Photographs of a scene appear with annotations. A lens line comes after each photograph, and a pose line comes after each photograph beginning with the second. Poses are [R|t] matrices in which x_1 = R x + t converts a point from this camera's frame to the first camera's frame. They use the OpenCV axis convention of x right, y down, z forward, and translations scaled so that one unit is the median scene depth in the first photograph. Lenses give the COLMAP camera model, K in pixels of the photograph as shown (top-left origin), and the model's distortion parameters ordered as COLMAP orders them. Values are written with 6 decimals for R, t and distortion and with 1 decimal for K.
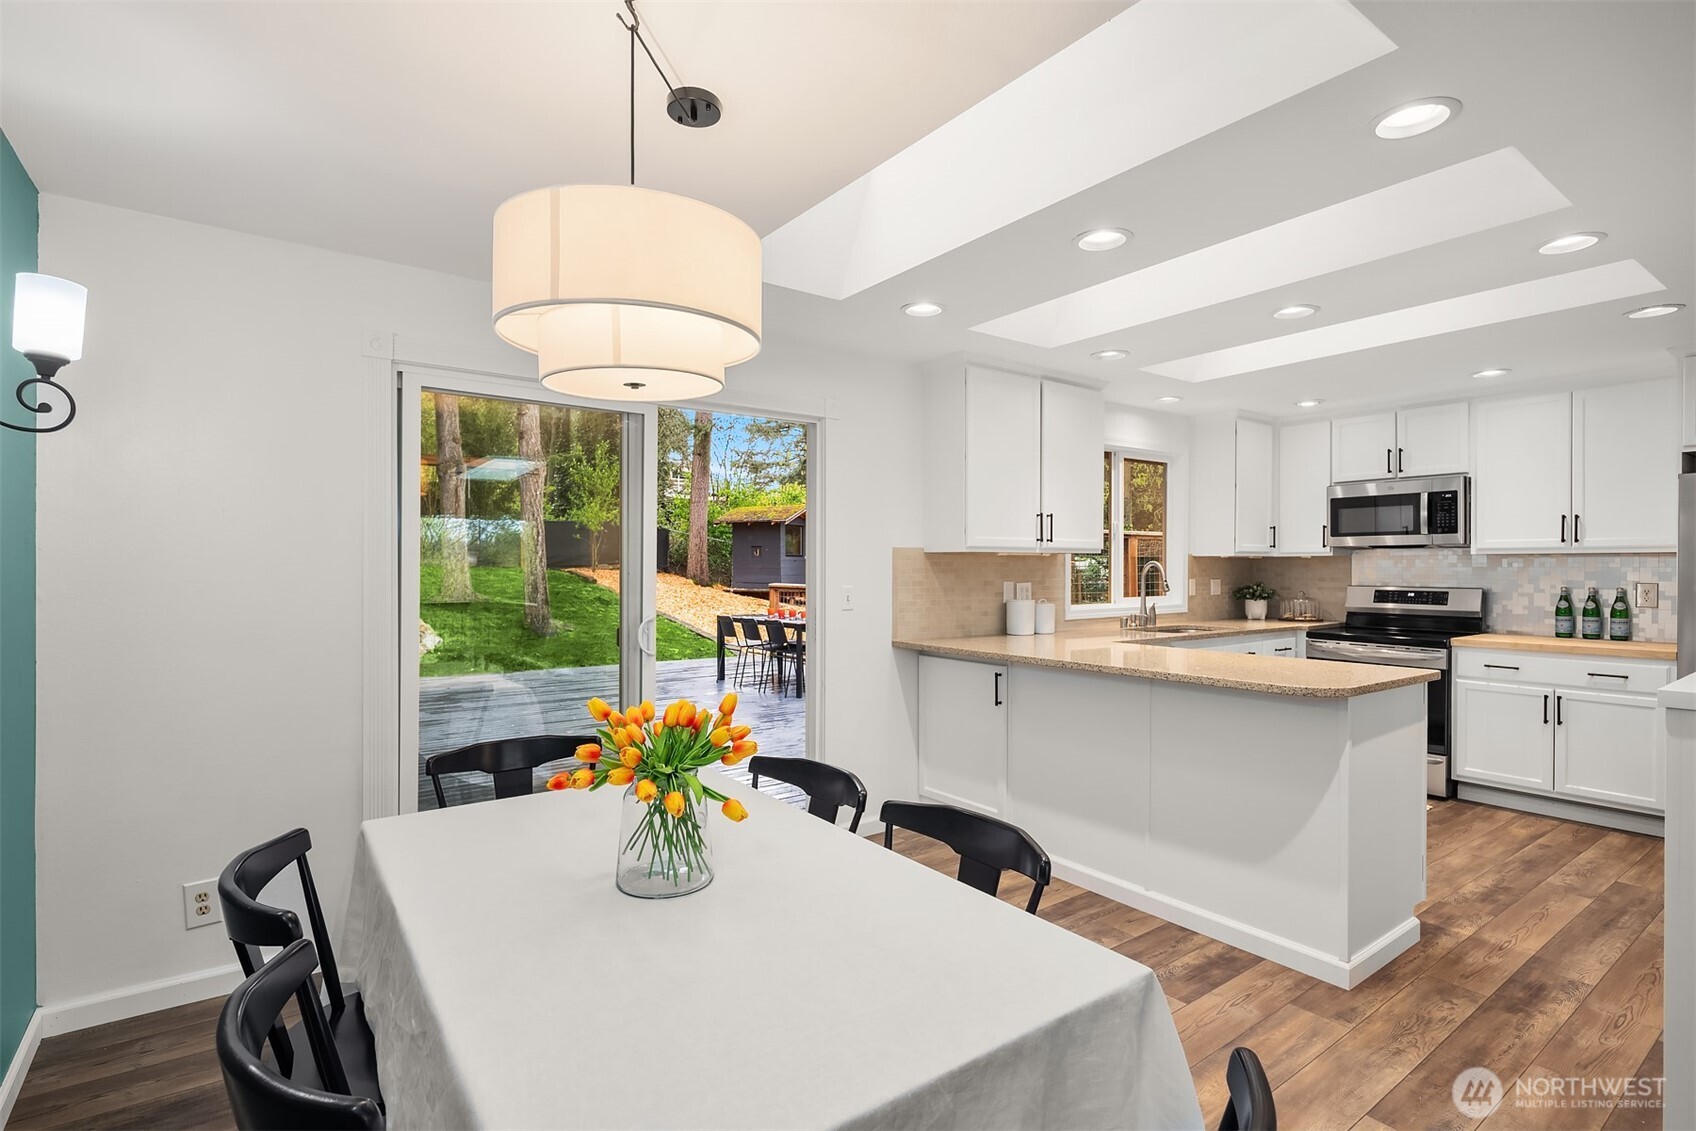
lens RADIAL K [[827.2, 0, 847.1], [0, 827.2, 559.5], [0, 0, 1]] dist [-0.001241, -0.000936]
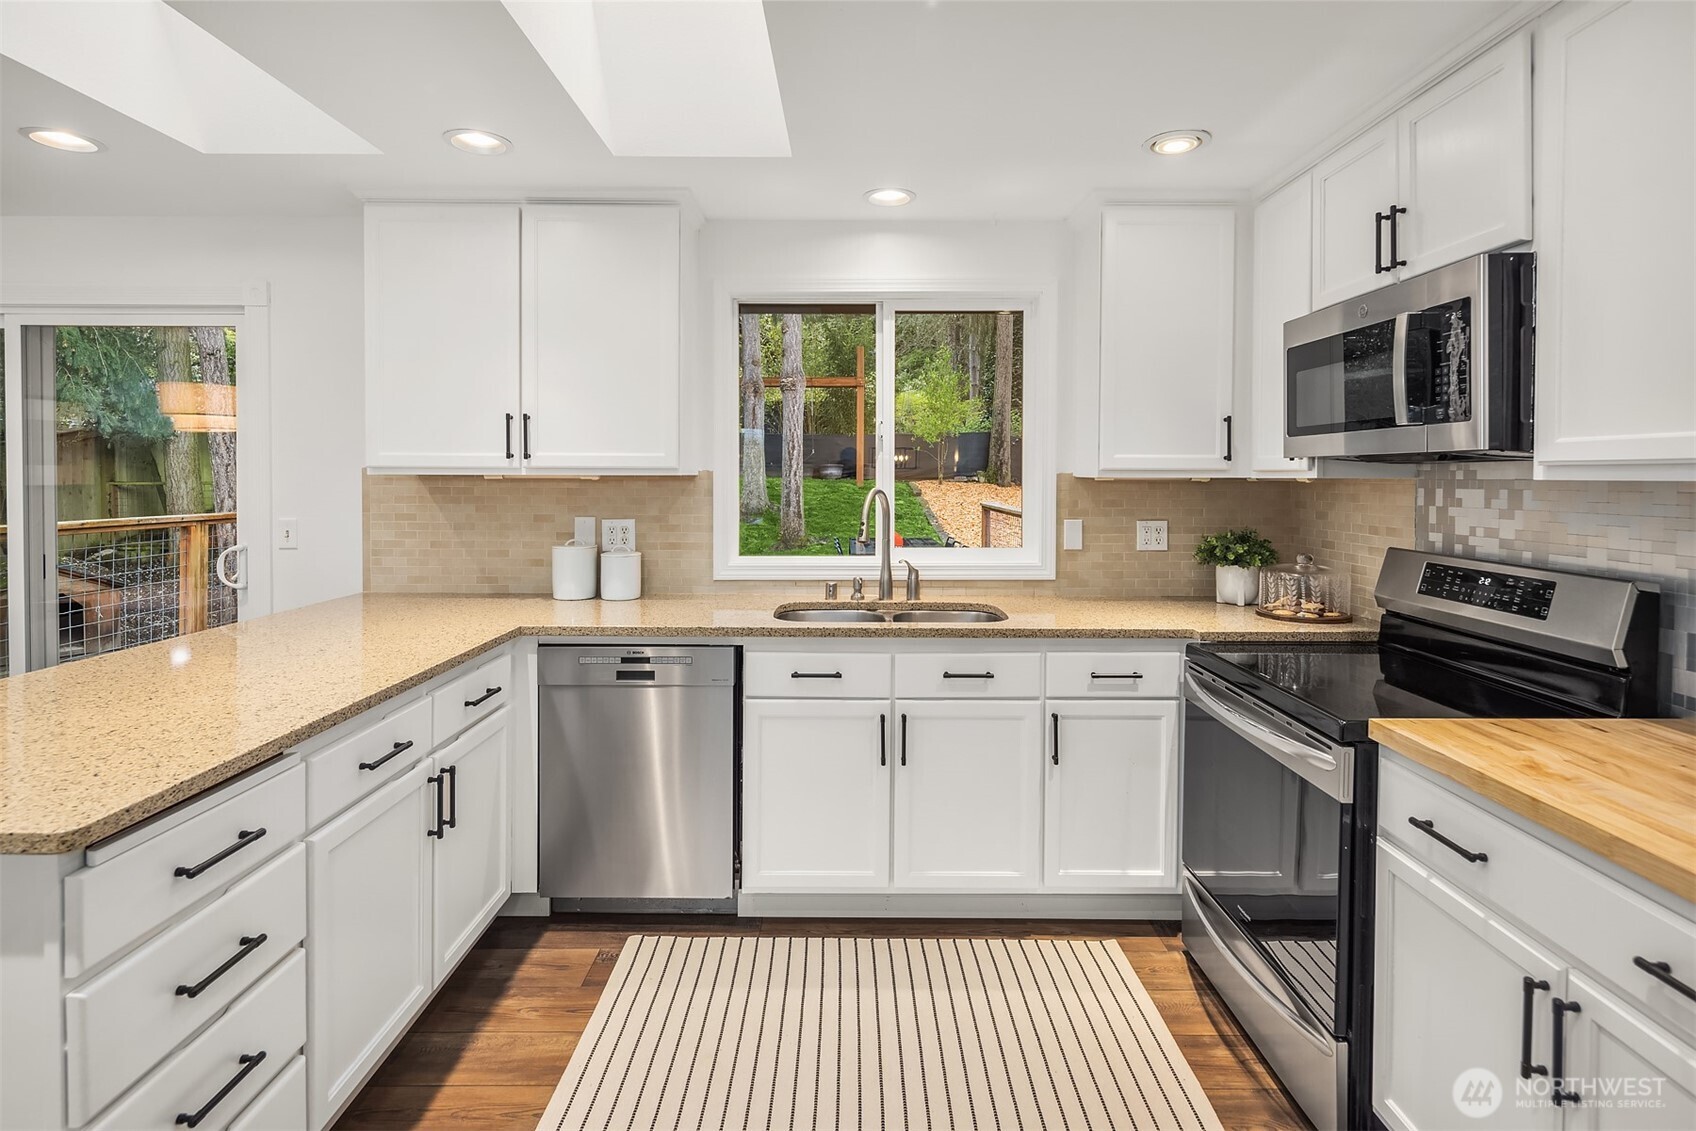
lens RADIAL K [[822.8, 0, 845.5], [0, 822.8, 480.4], [0, 0, 1]] dist [0.000860, -0.000017]
pose [[0.808162, 0.006631, -0.588923, 0.821260], [0.001002, 0.999920, 0.012634, -0.012002], [0.588959, -0.010800, 0.808090, 0.634649]]
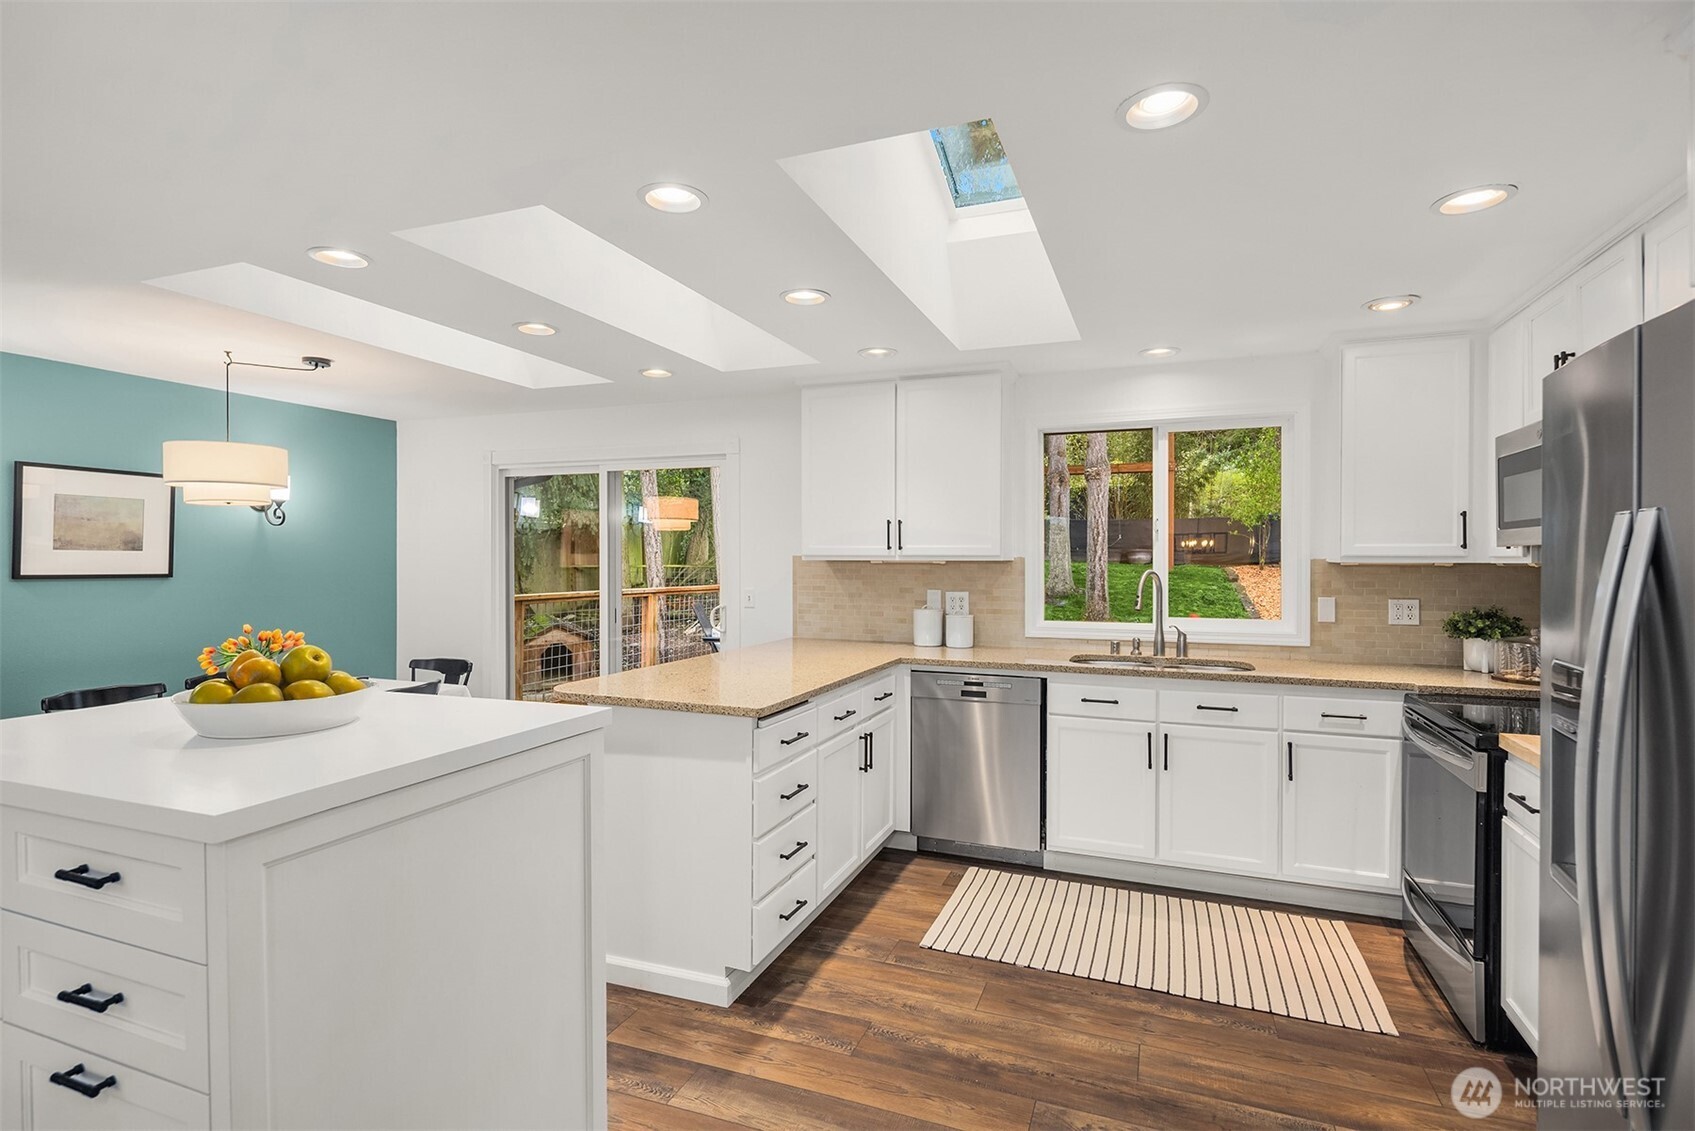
lens RADIAL K [[820.9, 0, 838.7], [0, 820.9, 557.9], [0, 0, 1]] dist [0.001603, 0.000027]
pose [[0.536448, 0.000644, -0.843933, 1.016556], [0.003311, 0.999990, 0.002868, -0.014393], [0.843927, -0.004333, 0.536441, 0.429676]]
